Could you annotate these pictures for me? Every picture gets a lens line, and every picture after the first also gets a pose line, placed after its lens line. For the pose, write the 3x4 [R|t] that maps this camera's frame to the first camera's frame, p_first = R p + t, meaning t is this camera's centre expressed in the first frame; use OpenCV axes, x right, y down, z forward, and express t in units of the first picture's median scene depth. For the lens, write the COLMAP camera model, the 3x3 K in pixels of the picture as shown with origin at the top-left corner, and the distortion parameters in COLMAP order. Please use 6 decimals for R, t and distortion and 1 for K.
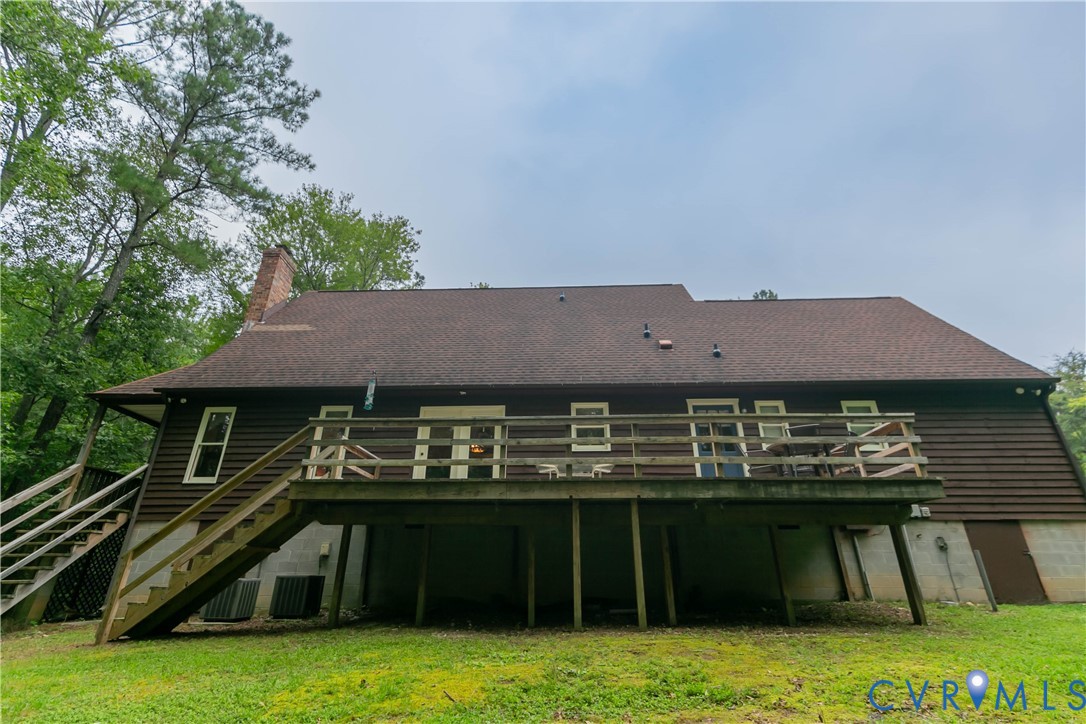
lens RADIAL K [[500.9, 0, 543.2], [0, 500.9, 359.4], [0, 0, 1]] dist [0.008806, -0.002183]
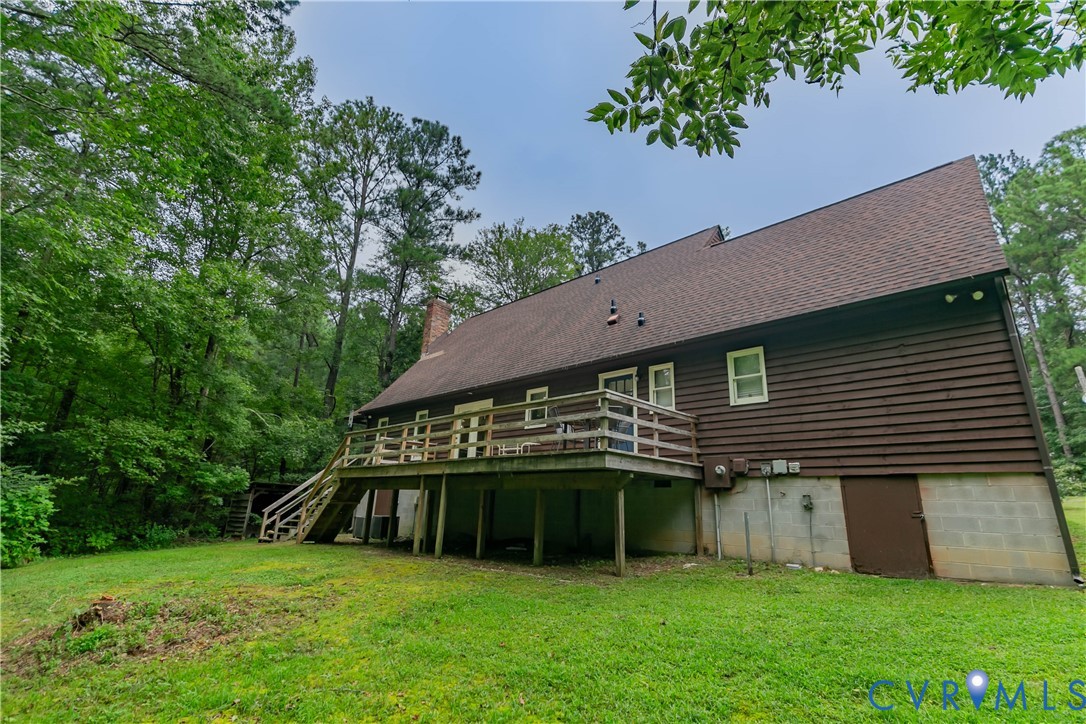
lens RADIAL K [[500.9, 0, 546.6], [0, 500.9, 359.4], [0, 0, 1]] dist [0.008806, -0.002183]
pose [[0.754549, -0.170557, -0.633692, 1.030703], [0.236002, 0.971556, 0.019521, -0.003116], [0.612339, -0.164282, 0.773339, 0.079380]]
